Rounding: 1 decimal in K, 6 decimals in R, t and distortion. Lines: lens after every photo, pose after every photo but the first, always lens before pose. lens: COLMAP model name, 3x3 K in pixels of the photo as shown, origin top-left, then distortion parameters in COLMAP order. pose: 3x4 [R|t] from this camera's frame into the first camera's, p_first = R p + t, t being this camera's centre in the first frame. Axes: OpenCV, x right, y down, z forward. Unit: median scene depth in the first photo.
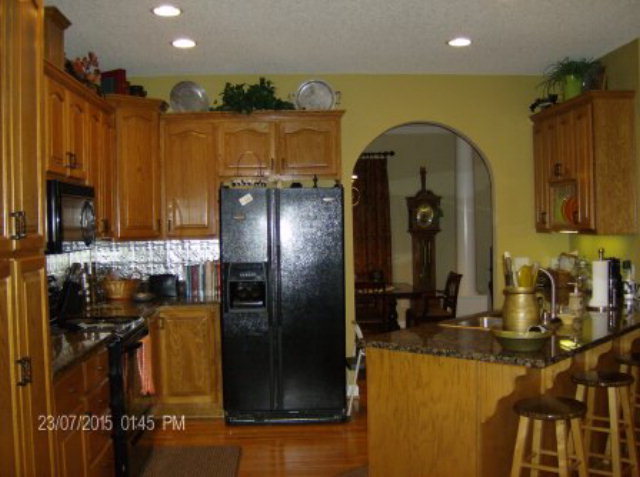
lens RADIAL K [[725.2, 0, 320.0], [0, 725.2, 238.5], [0, 0, 1]] dist [-0.179731, 0.163933]
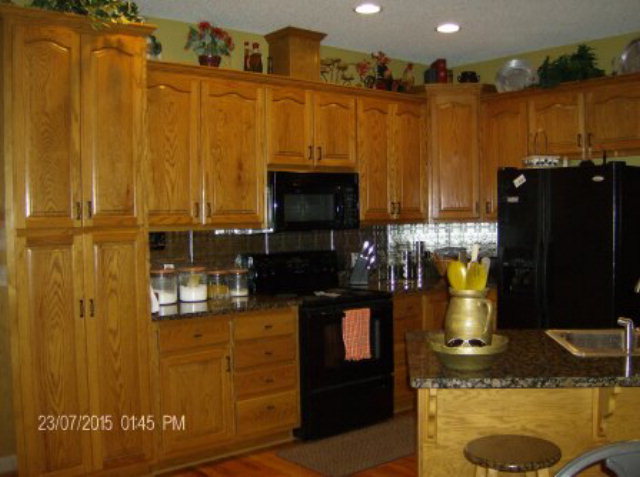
lens RADIAL K [[725.2, 0, 320.0], [0, 725.2, 238.5], [0, 0, 1]] dist [-0.179731, 0.163933]
pose [[0.612730, 0.038121, -0.789372, 0.456585], [-0.012694, 0.999182, 0.038400, -0.010663], [0.790190, -0.013508, 0.612713, 0.203504]]
